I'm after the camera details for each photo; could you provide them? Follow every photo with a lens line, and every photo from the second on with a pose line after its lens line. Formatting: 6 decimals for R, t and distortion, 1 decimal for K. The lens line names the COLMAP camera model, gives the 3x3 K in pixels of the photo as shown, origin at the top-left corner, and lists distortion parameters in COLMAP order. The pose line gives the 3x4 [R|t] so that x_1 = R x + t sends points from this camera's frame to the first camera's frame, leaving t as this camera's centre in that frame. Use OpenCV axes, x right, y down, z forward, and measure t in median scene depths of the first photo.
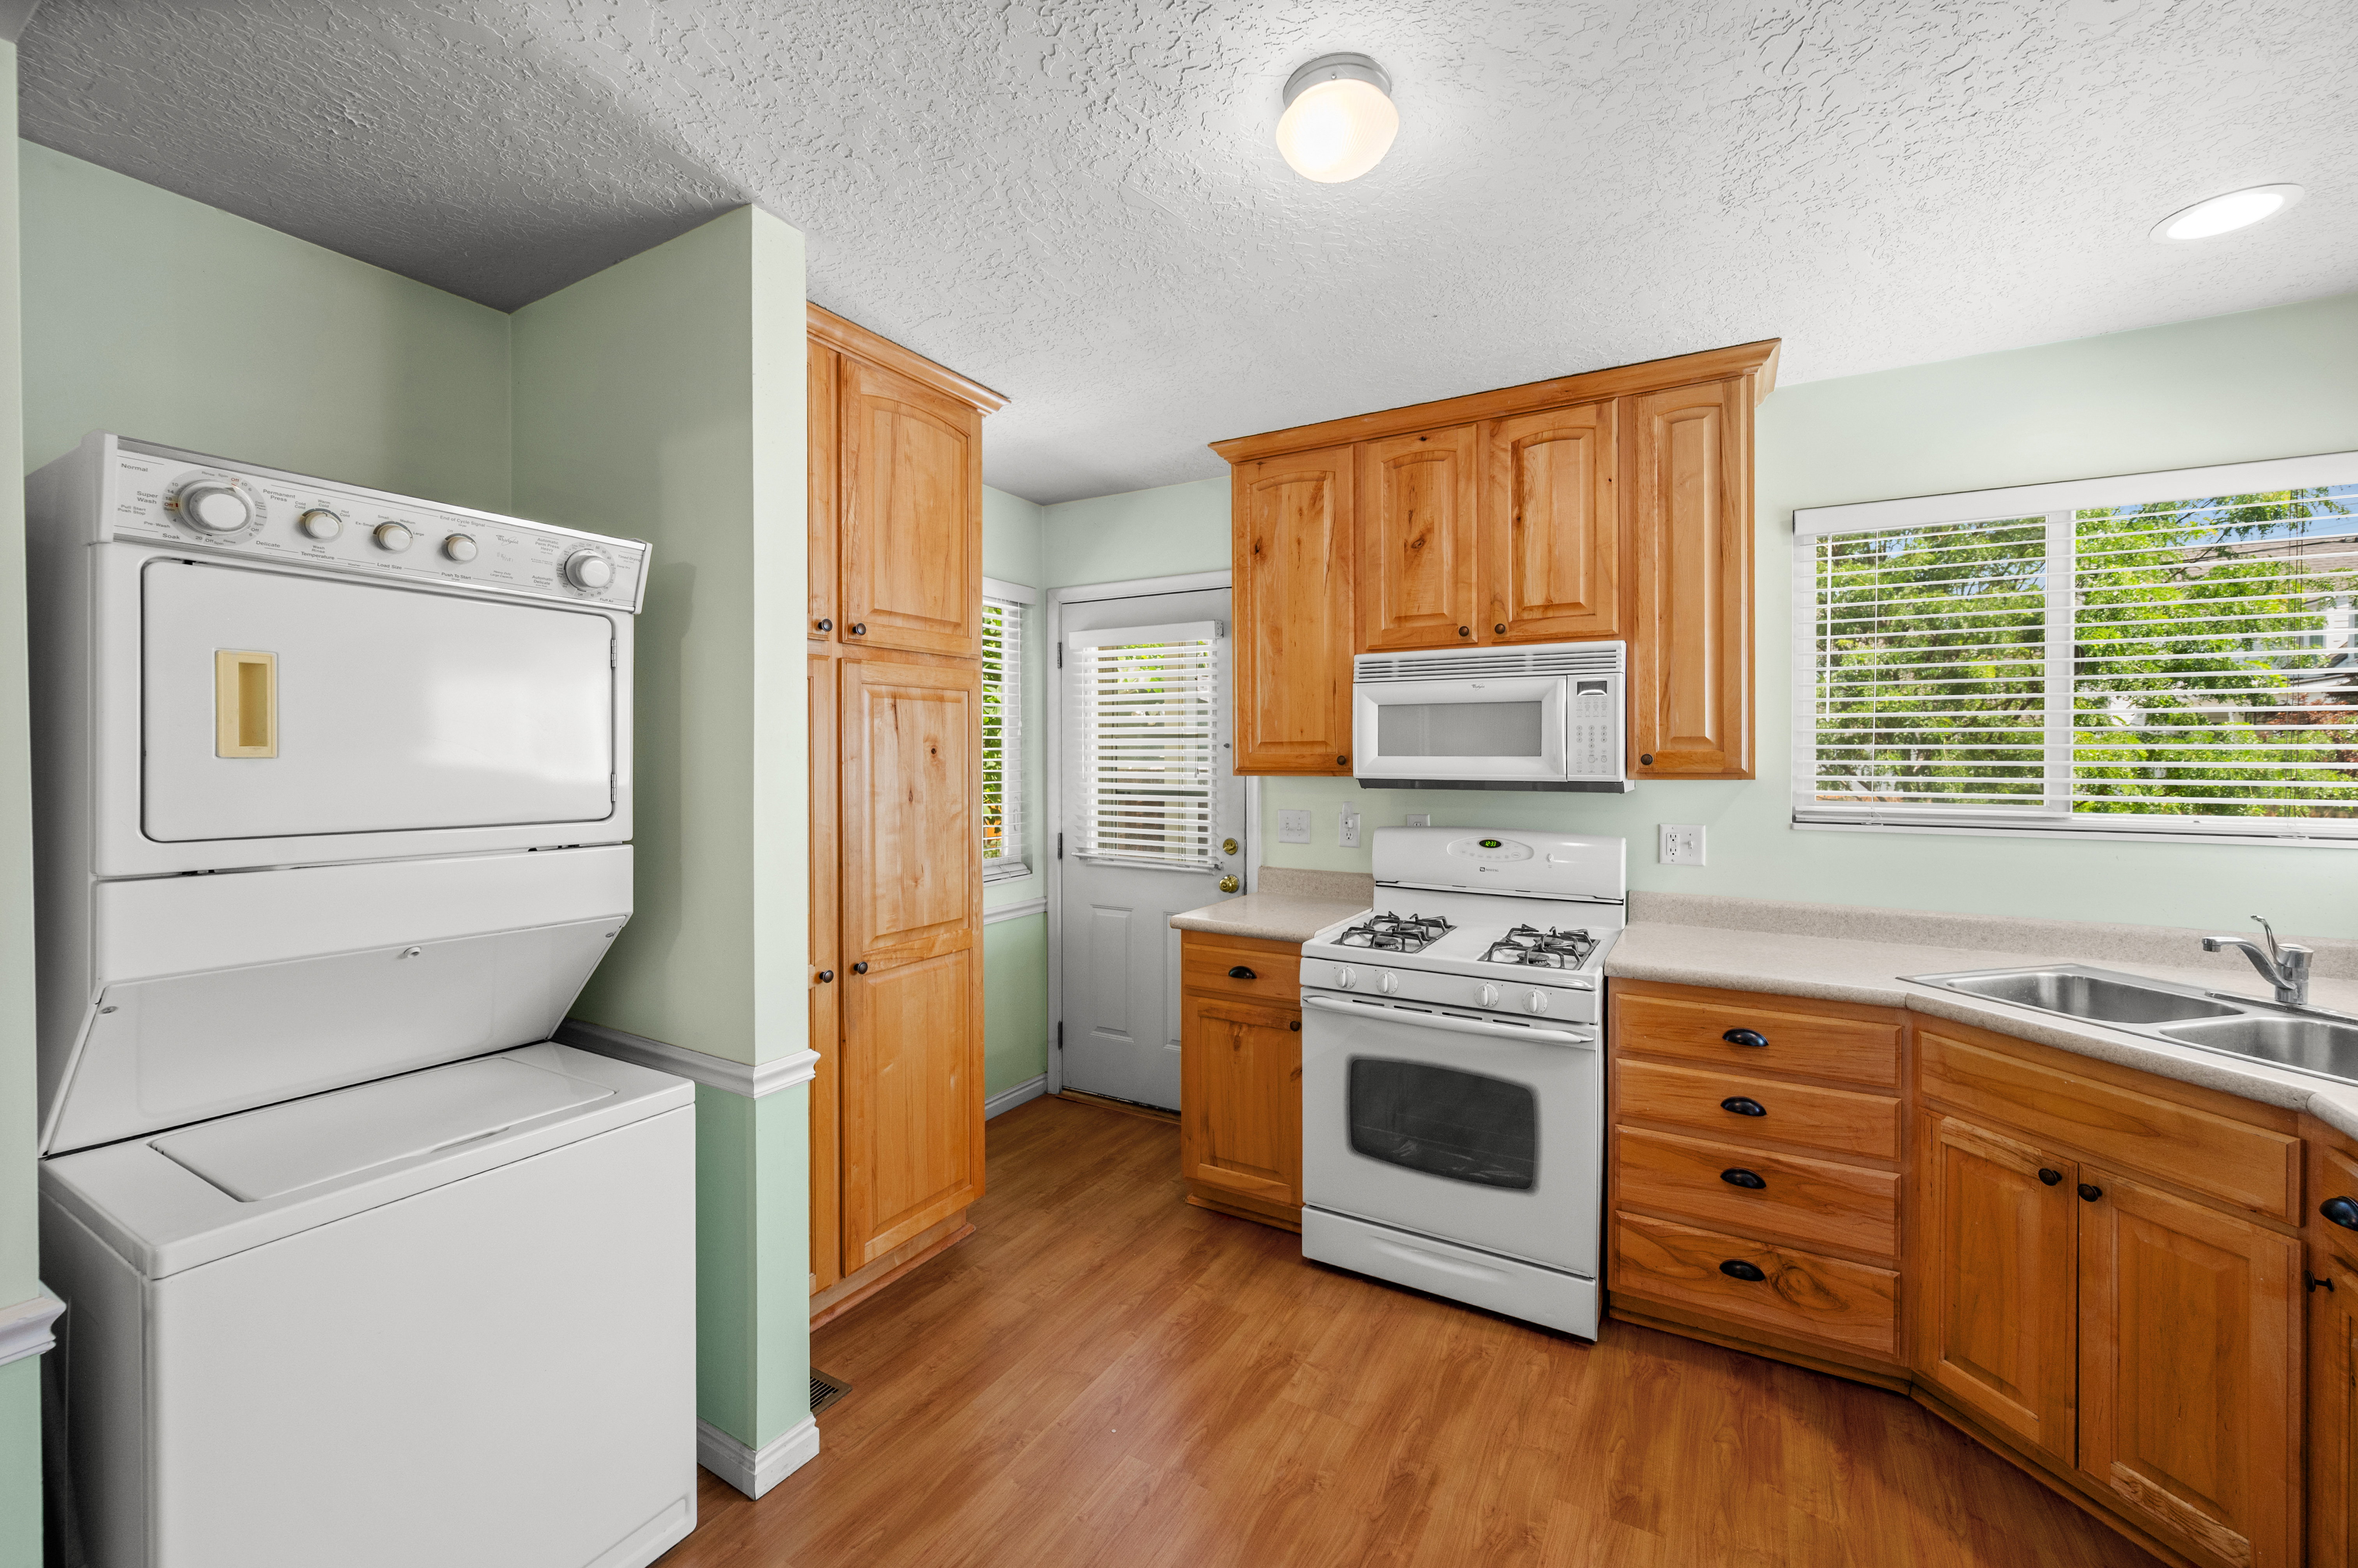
lens RADIAL K [[943.6, 0, 1195.4], [0, 943.6, 761.2], [0, 0, 1]] dist [-0.000894, -0.000114]
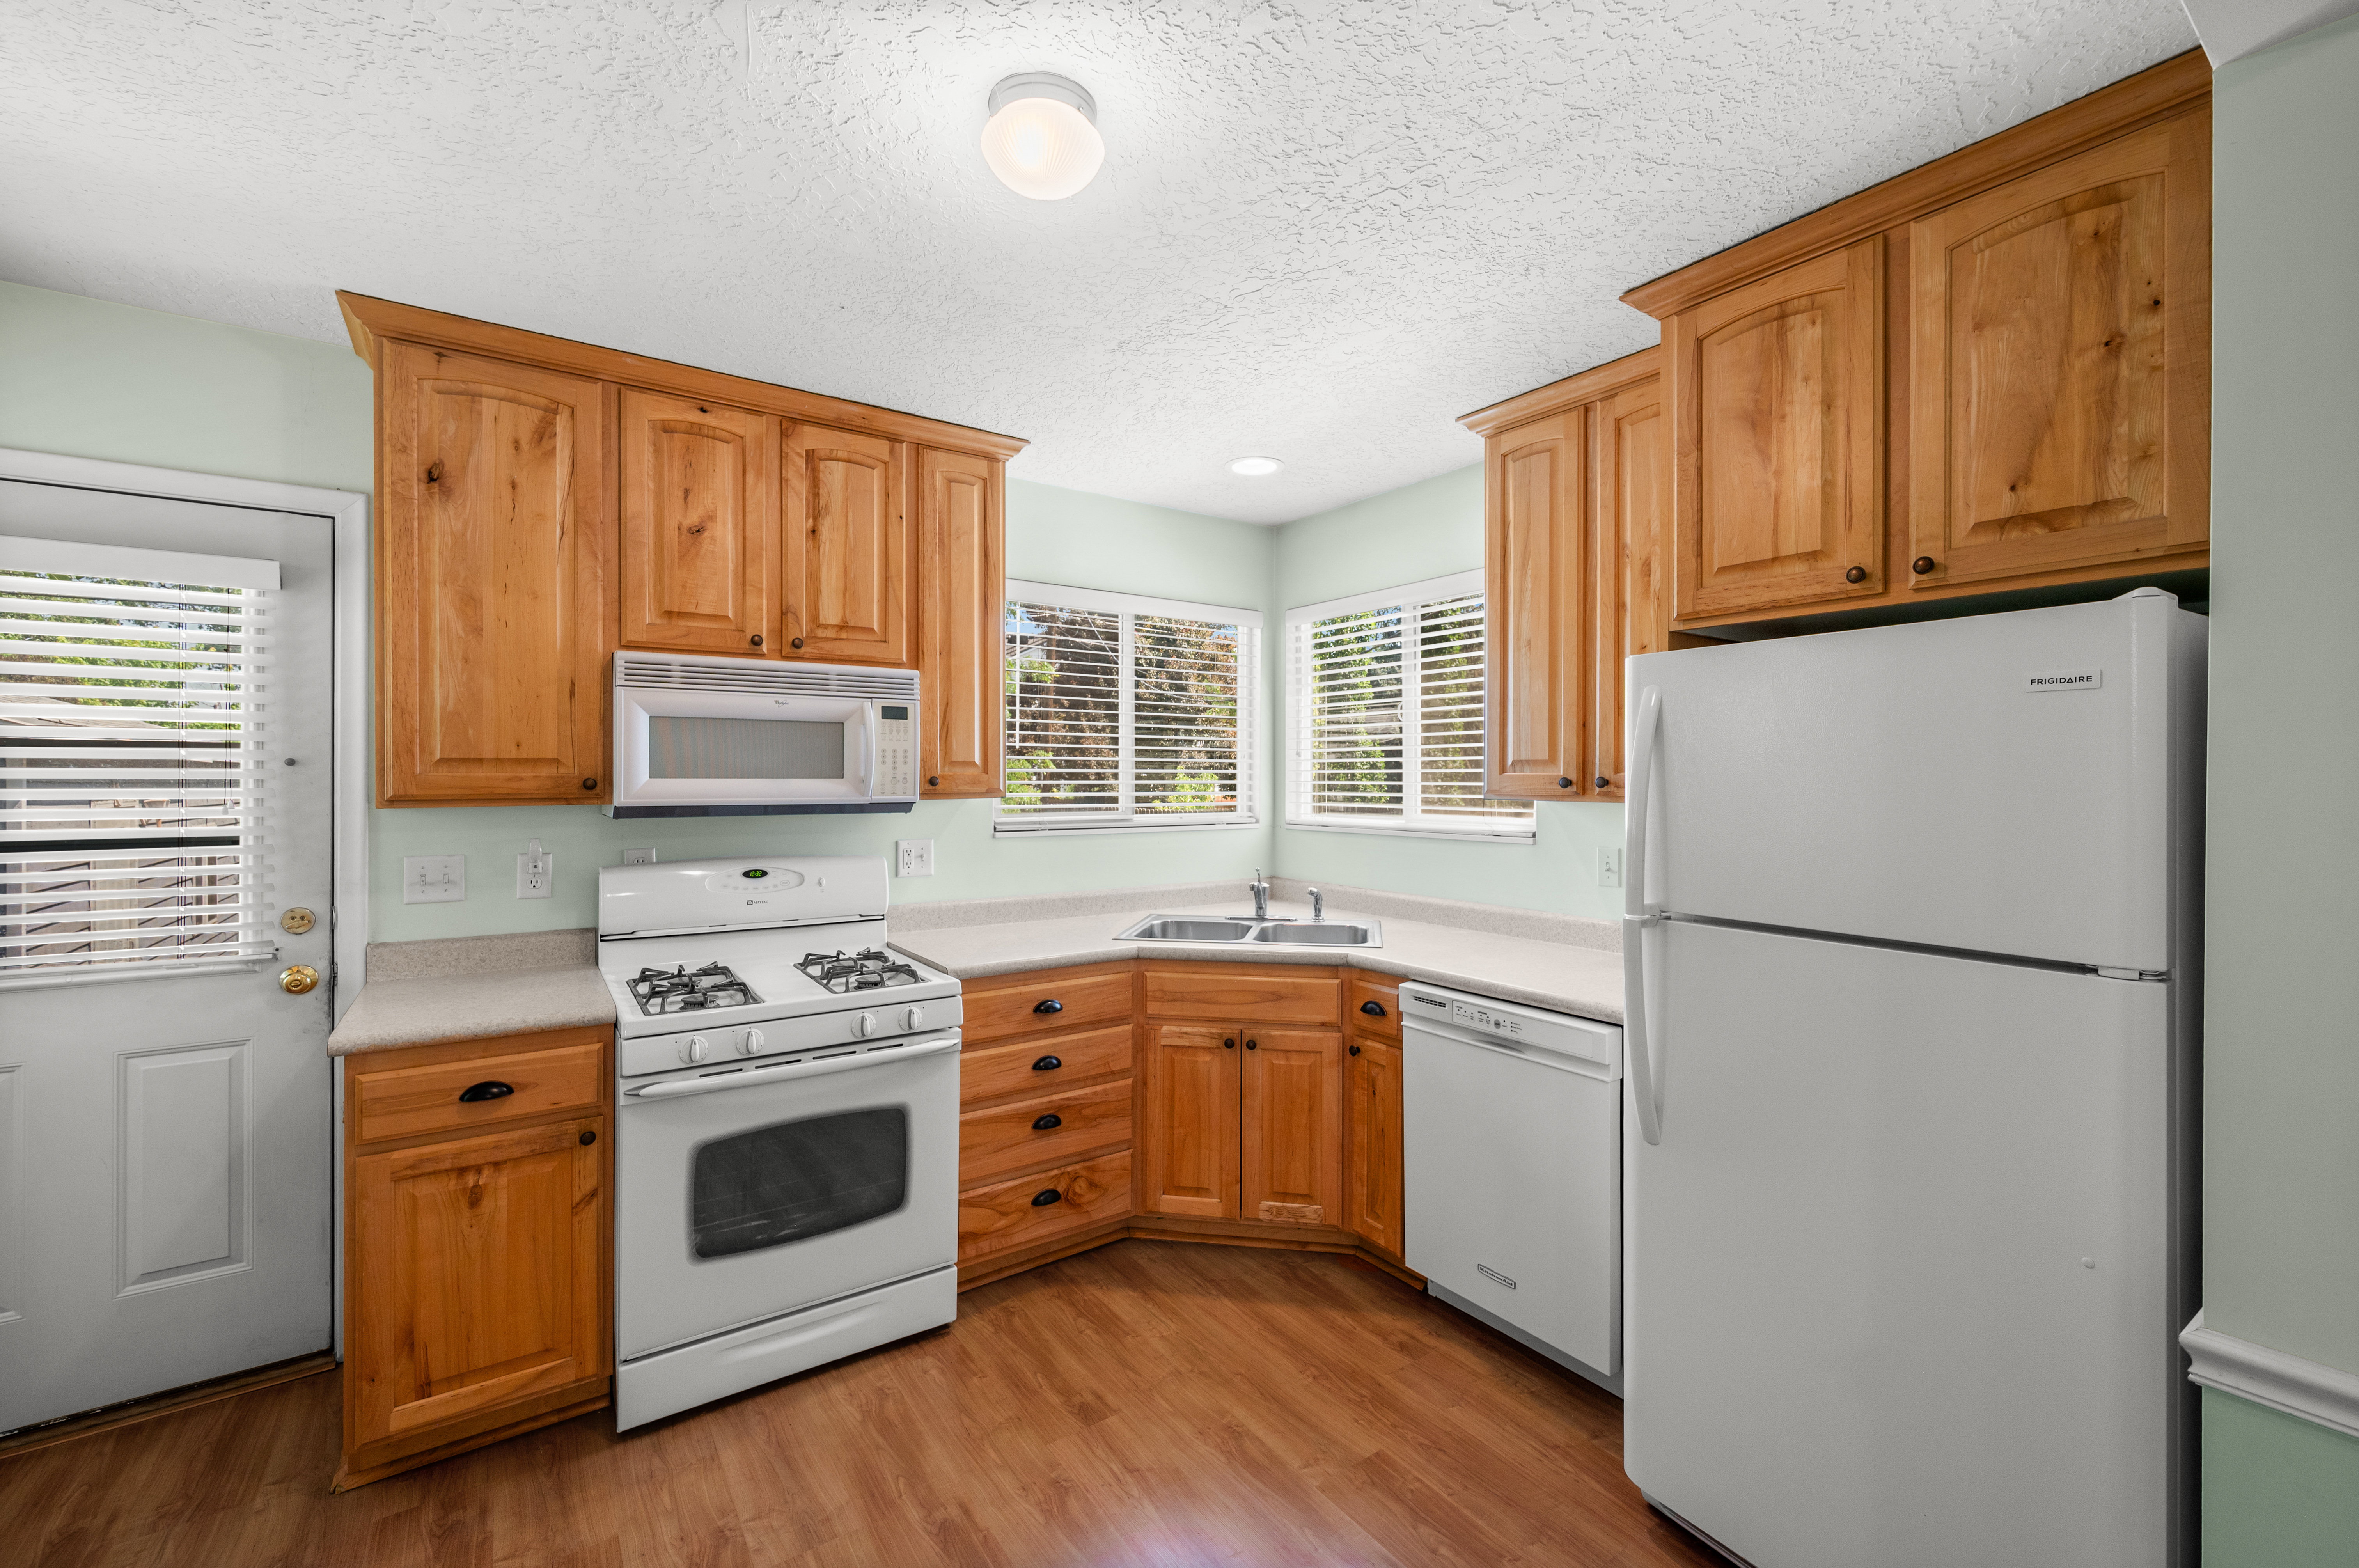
lens RADIAL K [[970.3, 0, 1179.7], [0, 970.3, 774.2], [0, 0, 1]] dist [-0.001387, 0.000207]
pose [[0.429106, 0.001534, 0.903253, -0.410629], [0.005827, 0.999973, -0.004466, -0.003182], [-0.903235, 0.007179, 0.429086, 0.253404]]
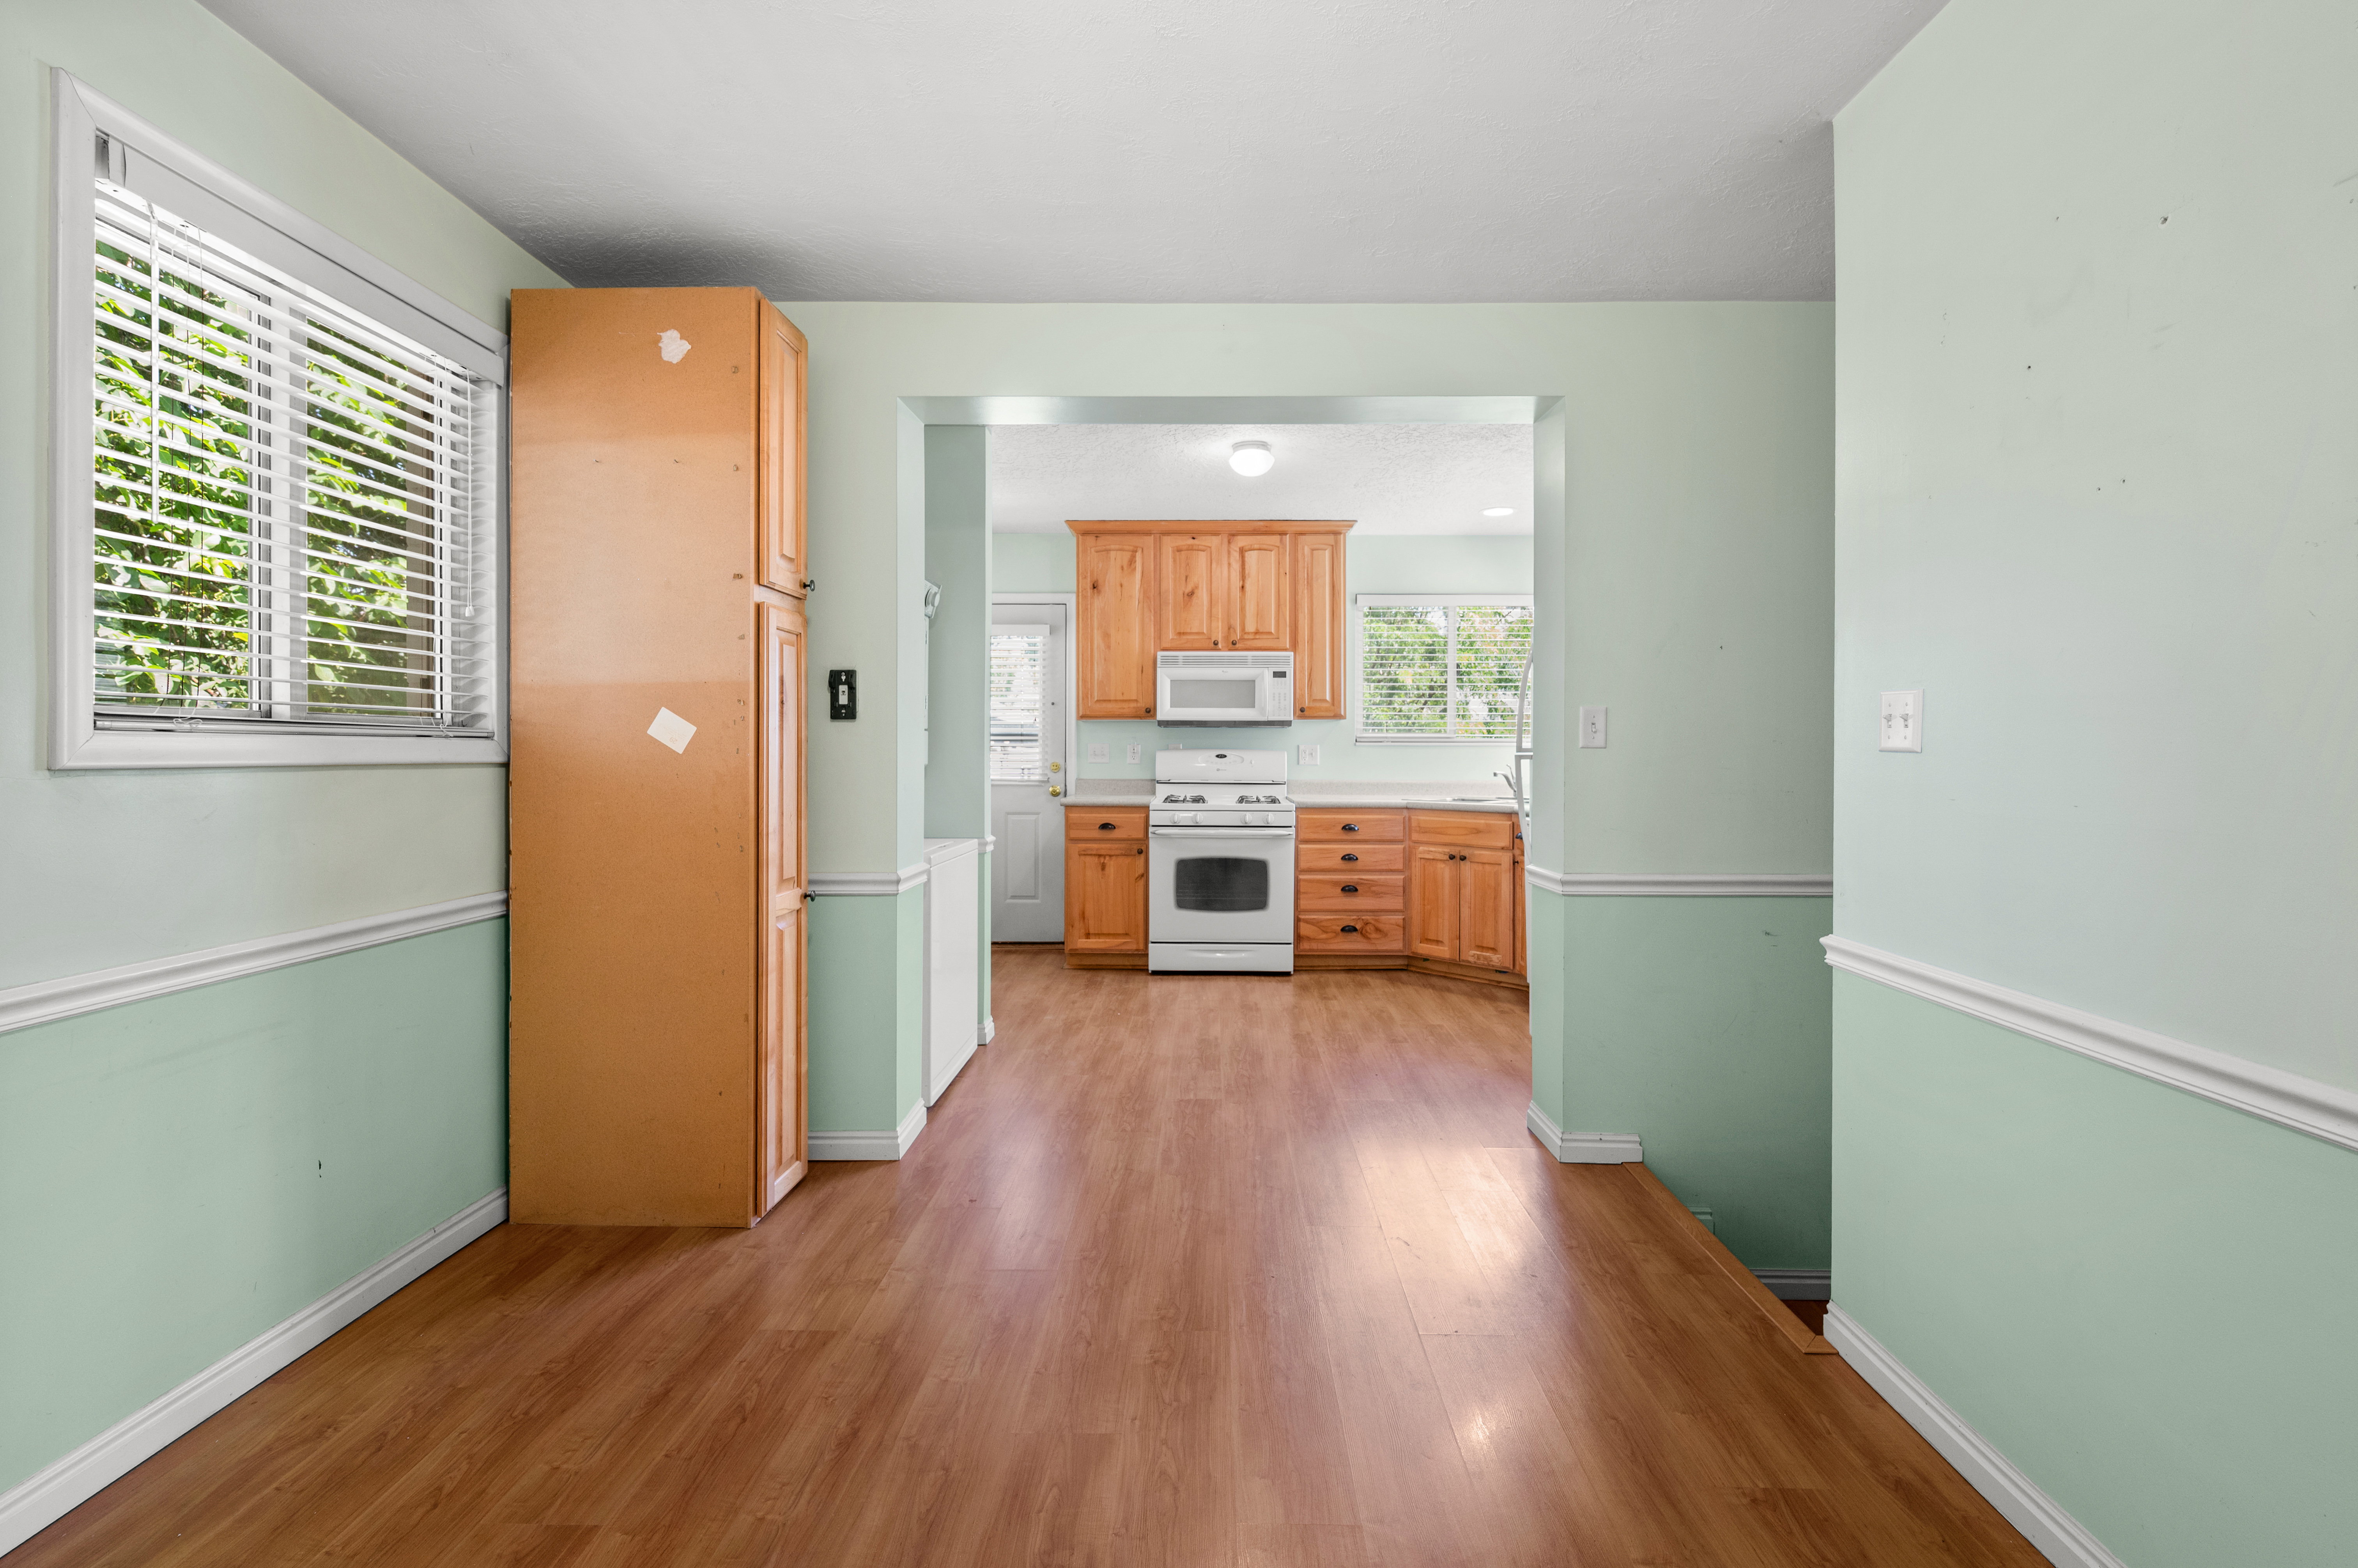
lens RADIAL K [[1029.6, 0, 1192.7], [0, 1029.6, 747.8], [0, 0, 1]] dist [-0.001085, 0.000256]
pose [[0.877938, 0.003093, 0.478765, -0.811619], [0.001583, 0.999955, -0.009363, 0.102151], [-0.478773, 0.008978, 0.877893, -0.867494]]
